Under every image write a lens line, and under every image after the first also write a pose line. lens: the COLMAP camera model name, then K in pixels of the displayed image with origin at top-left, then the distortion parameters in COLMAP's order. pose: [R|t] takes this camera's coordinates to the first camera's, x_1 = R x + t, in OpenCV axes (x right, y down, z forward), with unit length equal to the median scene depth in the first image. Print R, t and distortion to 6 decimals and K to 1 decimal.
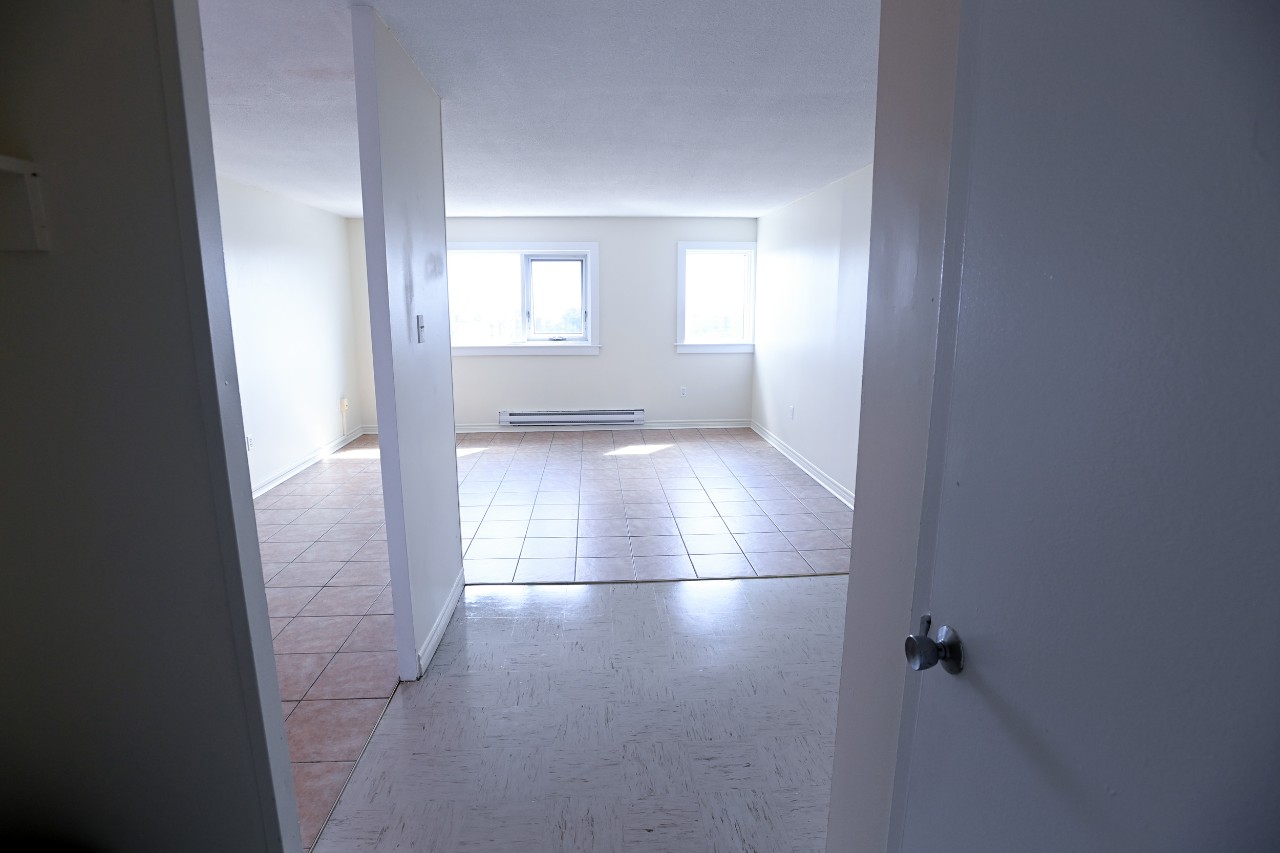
lens RADIAL K [[611.8, 0, 632.1], [0, 611.8, 419.1], [0, 0, 1]] dist [-0.063999, 0.020903]
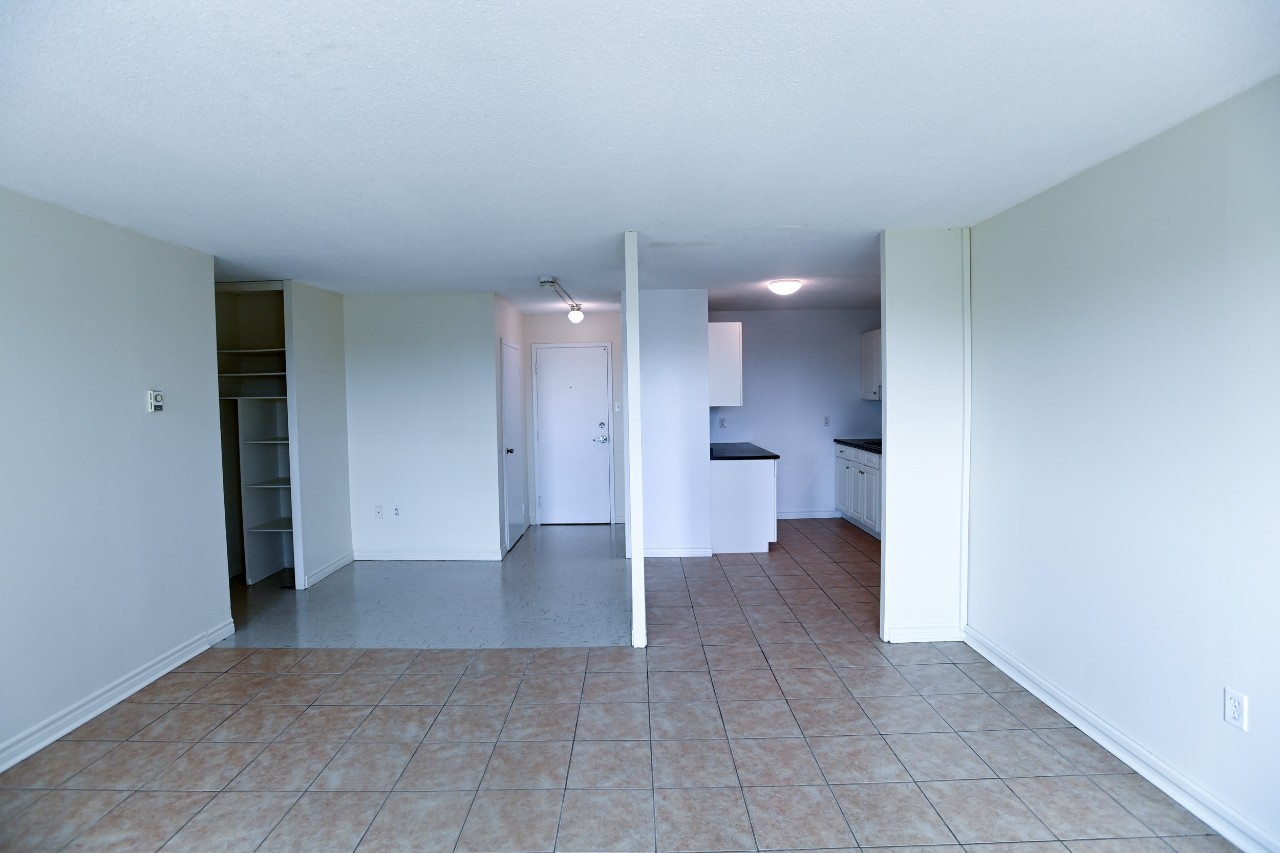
lens RADIAL K [[611.8, 0, 632.1], [0, 611.8, 419.1], [0, 0, 1]] dist [-0.063999, 0.020903]
pose [[-0.997711, 0.021967, 0.063955, -0.297021], [0.035902, 0.973538, 0.225688, -0.314520], [-0.057305, 0.227468, -0.972098, 1.640999]]
